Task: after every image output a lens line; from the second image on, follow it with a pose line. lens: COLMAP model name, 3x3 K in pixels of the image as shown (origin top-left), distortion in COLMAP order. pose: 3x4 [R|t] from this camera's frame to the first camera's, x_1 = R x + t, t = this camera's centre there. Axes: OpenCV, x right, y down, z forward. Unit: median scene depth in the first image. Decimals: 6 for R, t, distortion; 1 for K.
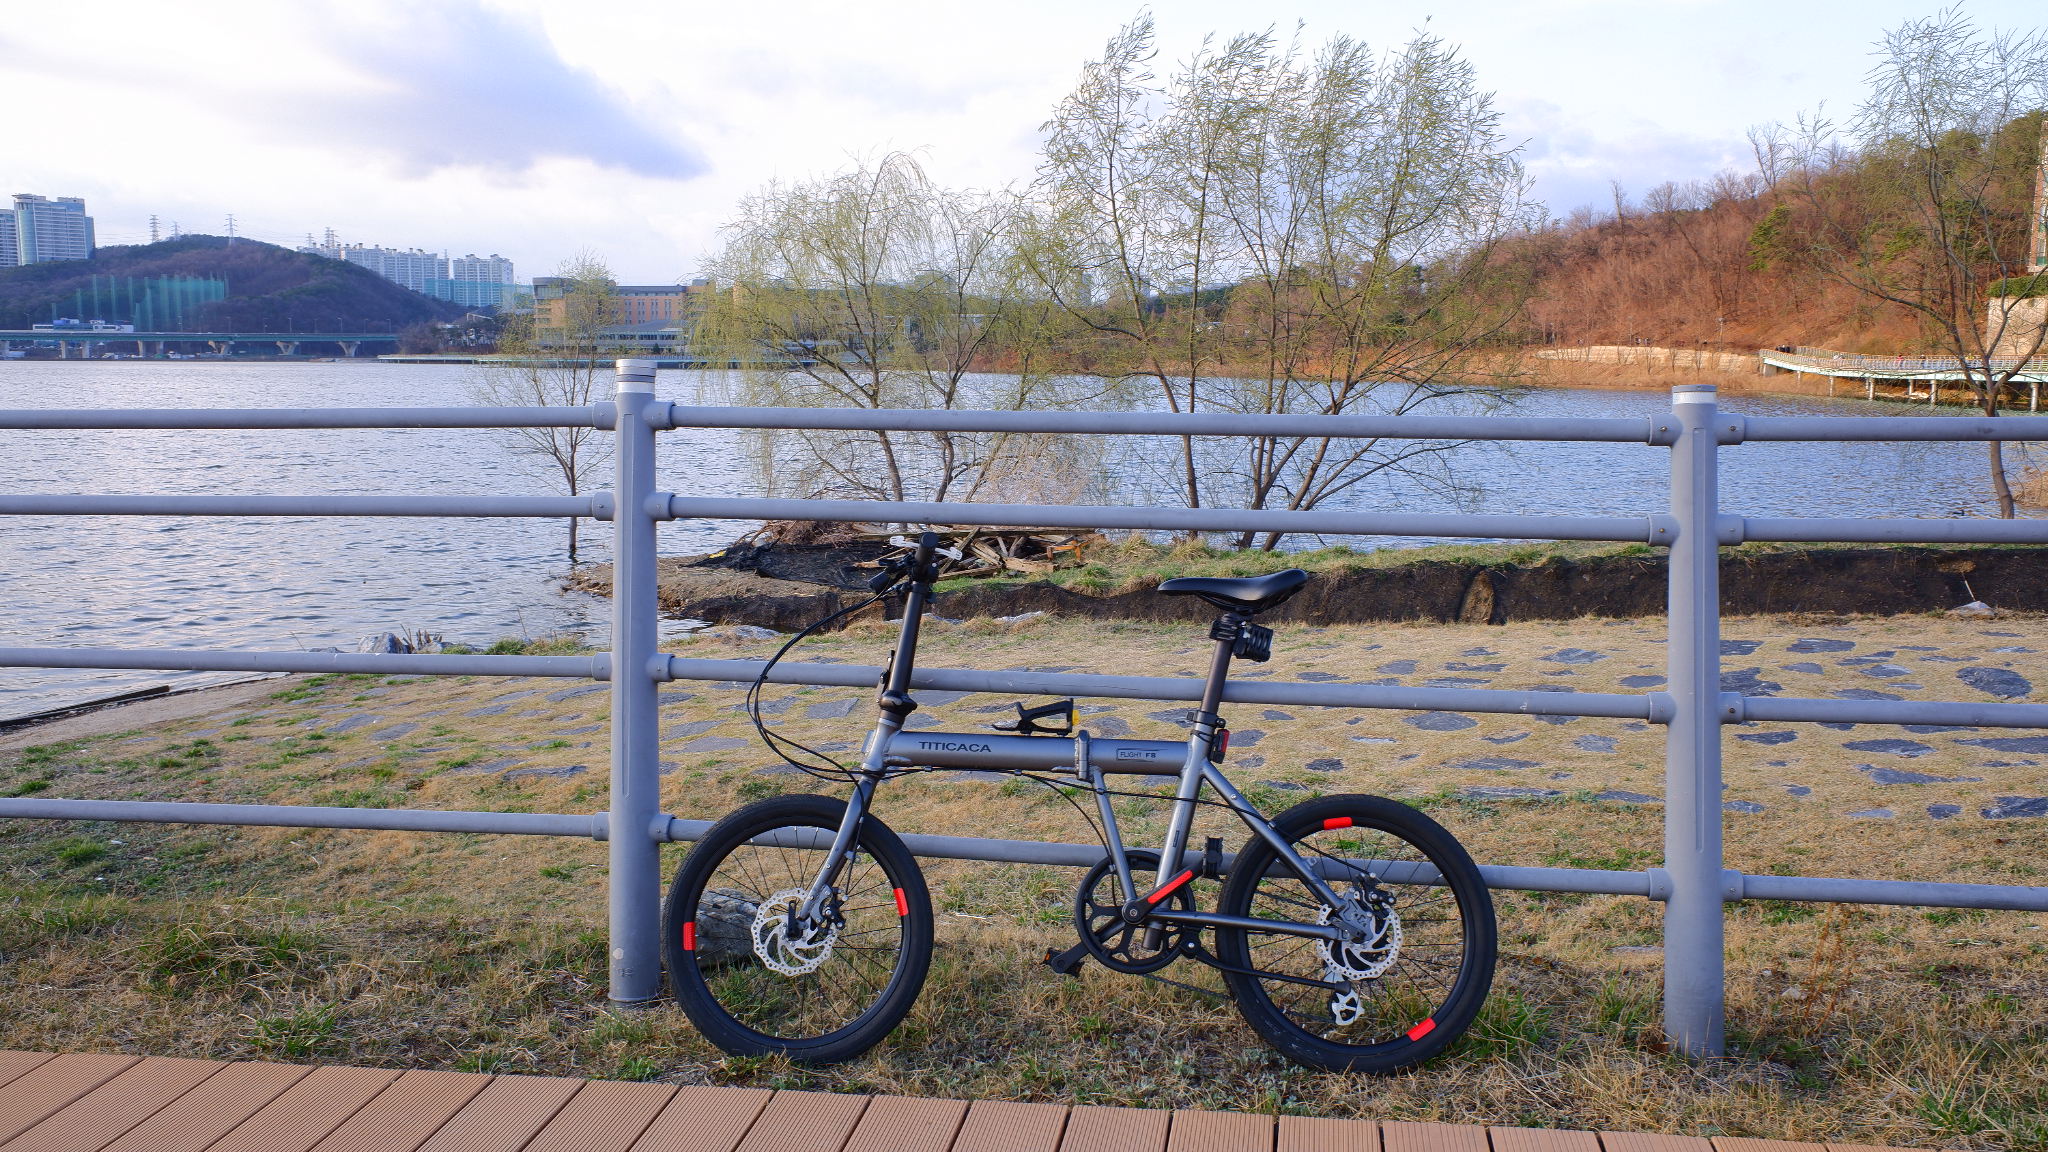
lens RADIAL K [[1661.5, 0, 1024.5], [0, 1661.5, 566.2], [0, 0, 1]] dist [-0.007470, 0.006813]
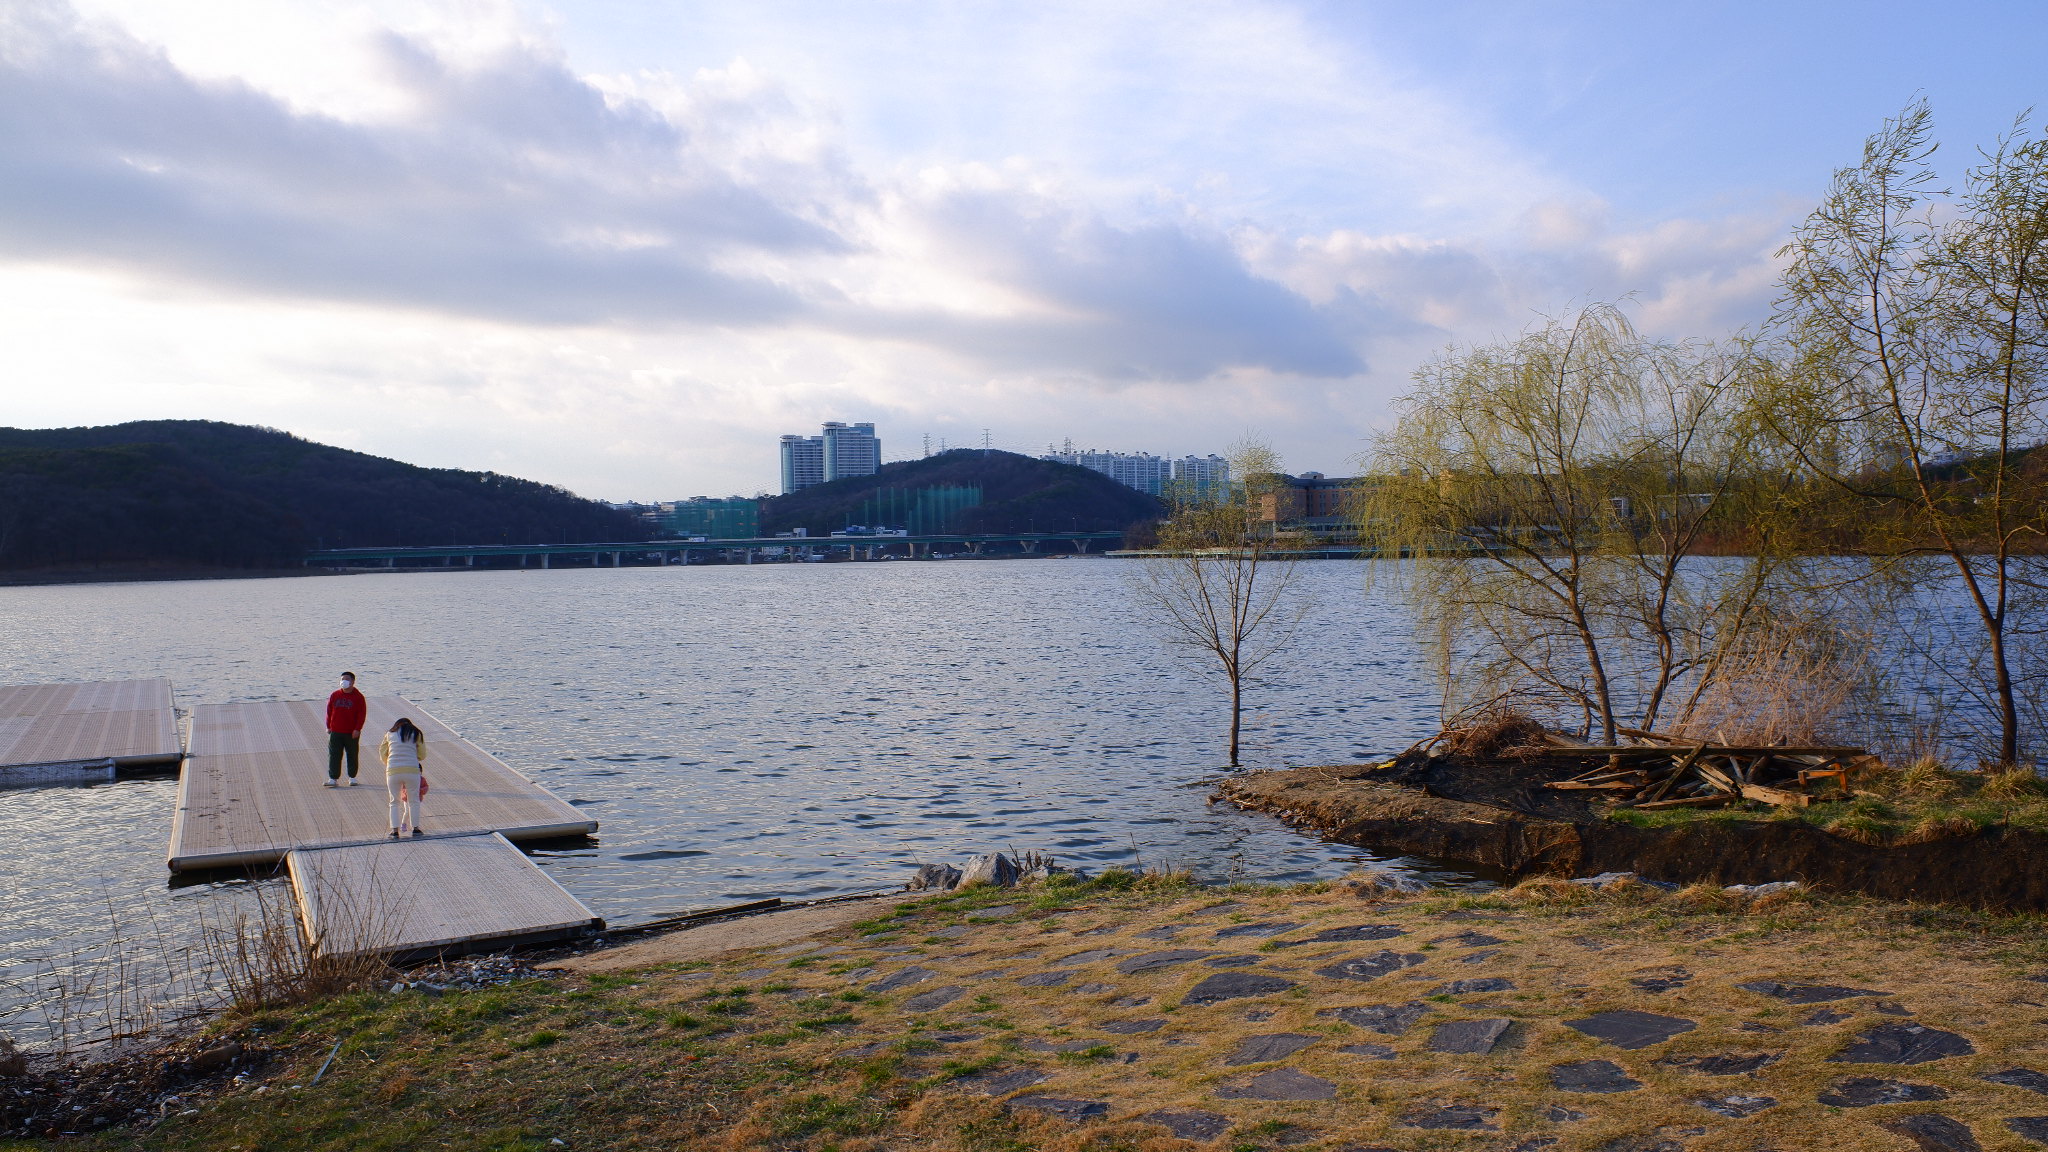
lens RADIAL K [[1661.5, 0, 1024.5], [0, 1661.5, 566.2], [0, 0, 1]] dist [-0.007470, 0.006813]
pose [[0.913749, -0.018657, -0.405850, -0.000700], [-0.027433, 0.993832, -0.107451, -0.012972], [0.405351, 0.109317, 0.907601, 0.122904]]
